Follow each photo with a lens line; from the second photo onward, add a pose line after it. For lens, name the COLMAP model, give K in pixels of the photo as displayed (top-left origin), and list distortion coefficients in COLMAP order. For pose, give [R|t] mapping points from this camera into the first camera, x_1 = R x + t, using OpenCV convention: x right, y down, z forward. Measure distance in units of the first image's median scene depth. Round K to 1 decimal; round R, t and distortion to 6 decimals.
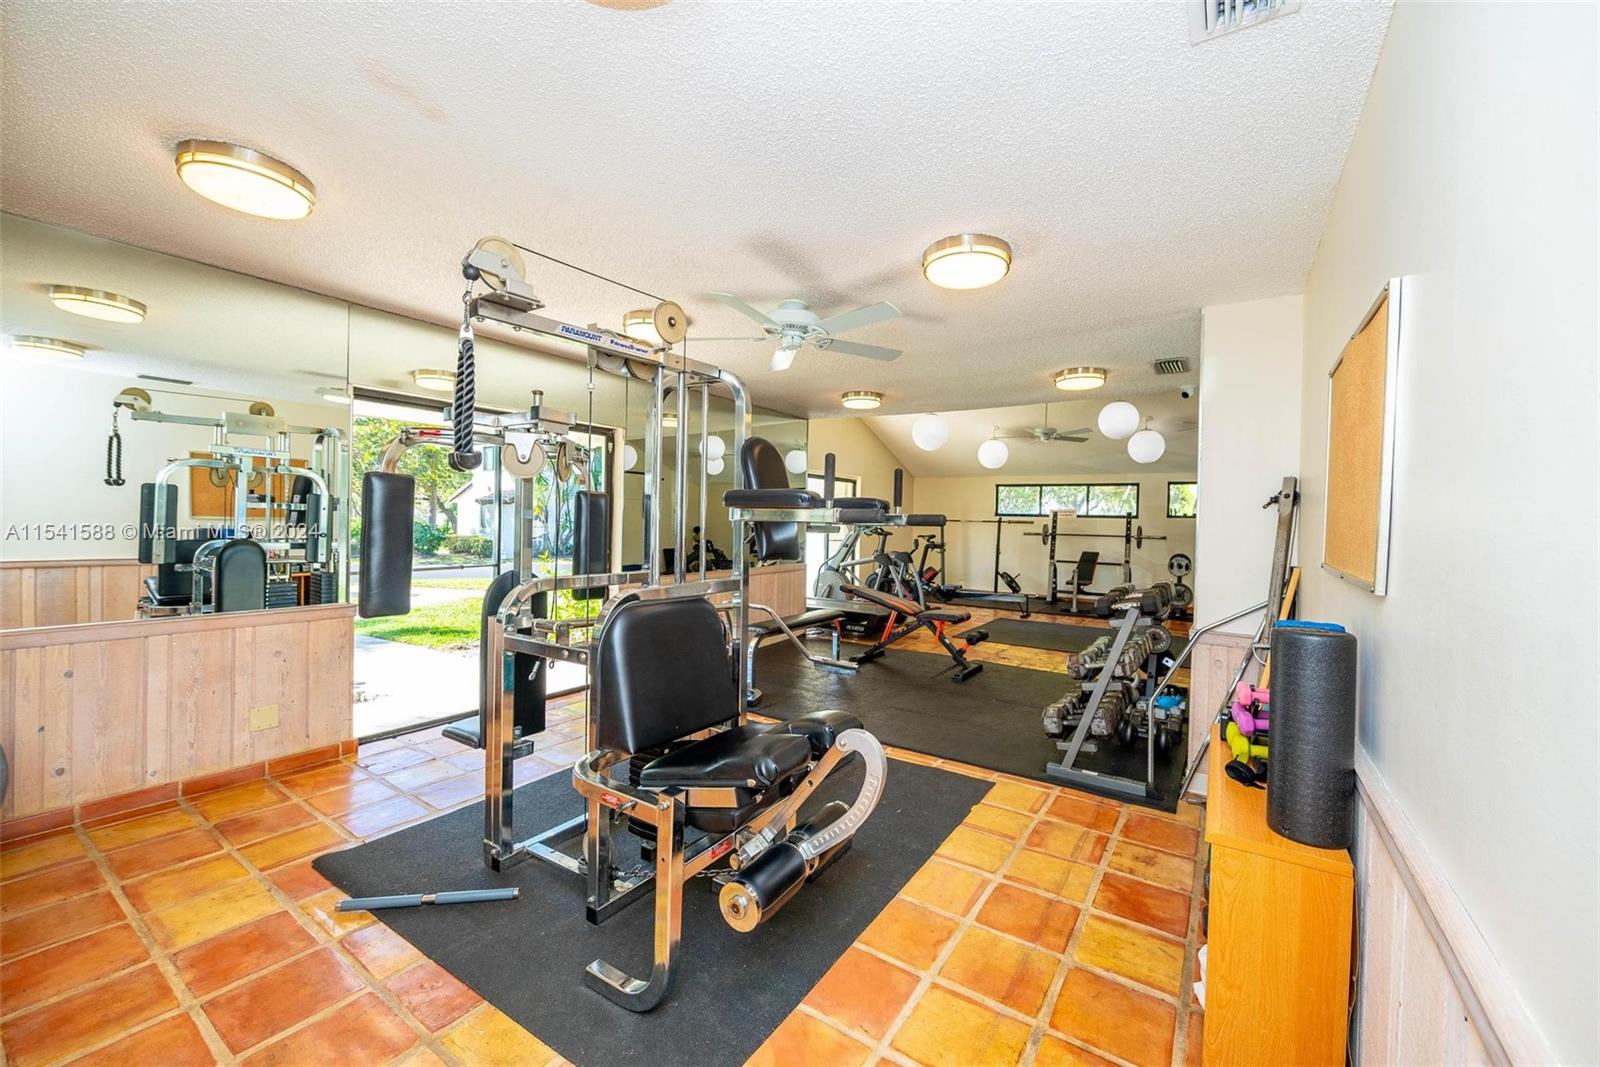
lens RADIAL K [[651.1, 0, 822.9], [0, 651.1, 532.7], [0, 0, 1]] dist [0.000116, -0.000103]
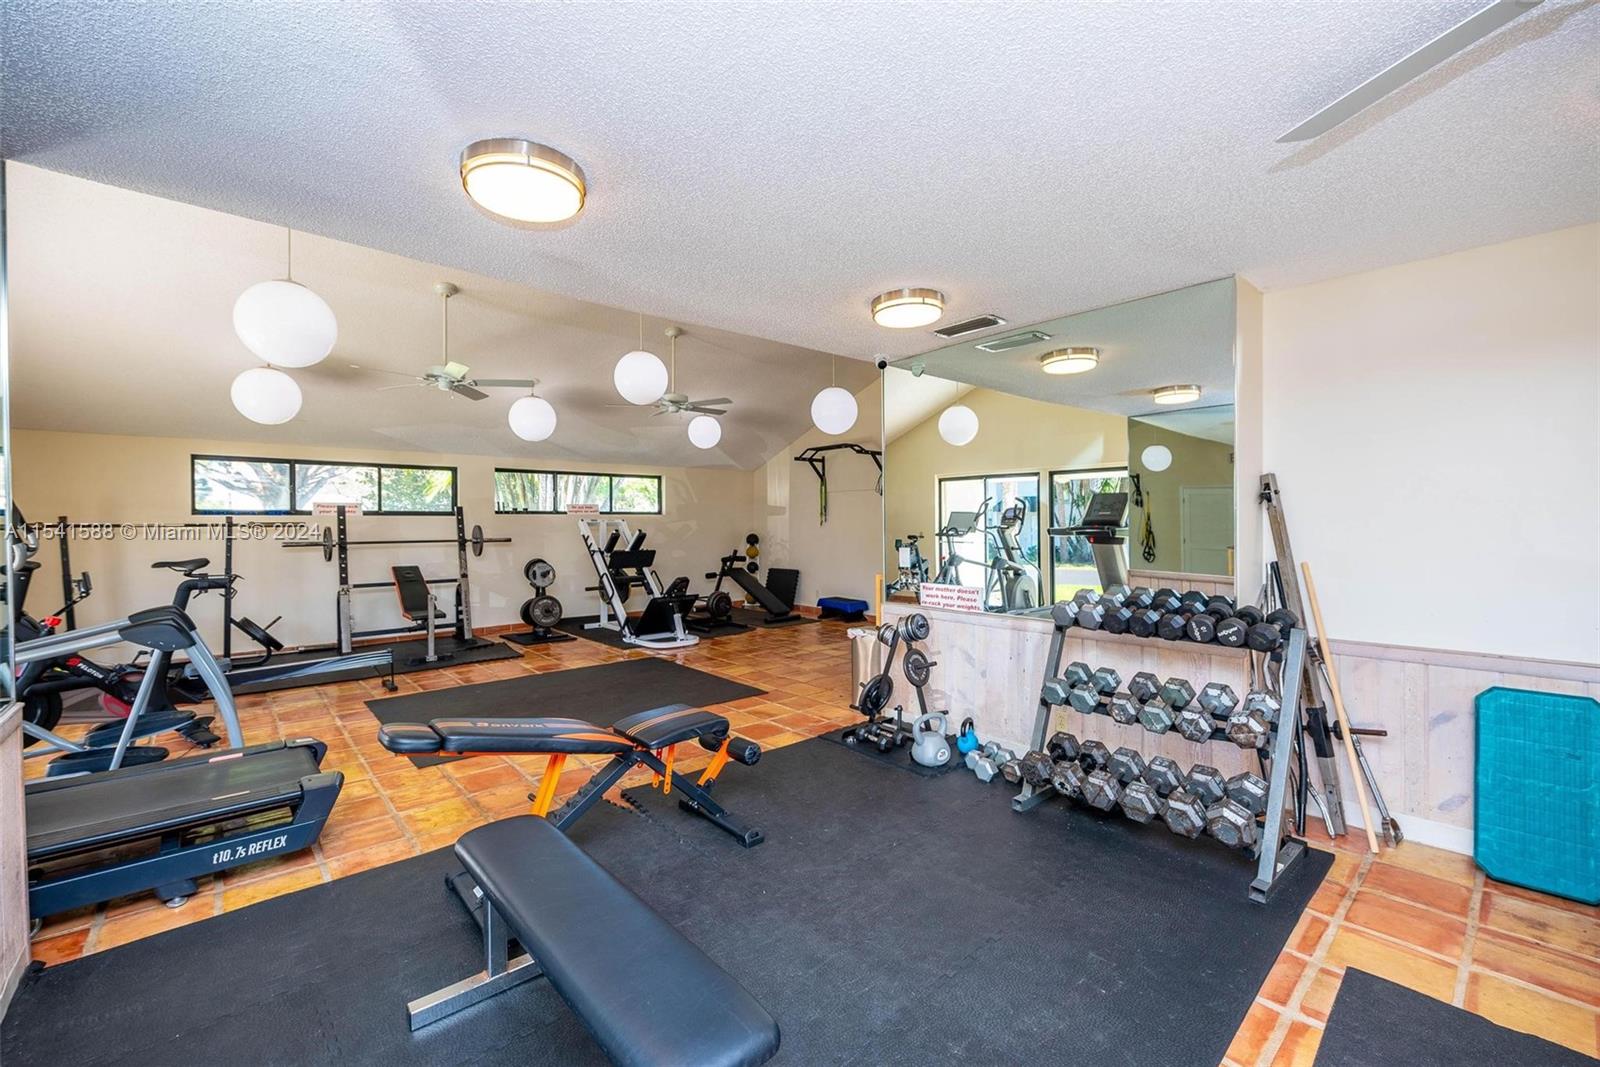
lens RADIAL K [[663.4, 0, 805.5], [0, 663.4, 519.0], [0, 0, 1]] dist [-0.002042, -0.000050]
pose [[0.252576, -0.018617, 0.967398, -0.146557], [0.029221, 0.999506, 0.011605, -0.015573], [-0.967136, 0.025337, 0.252995, 0.441492]]
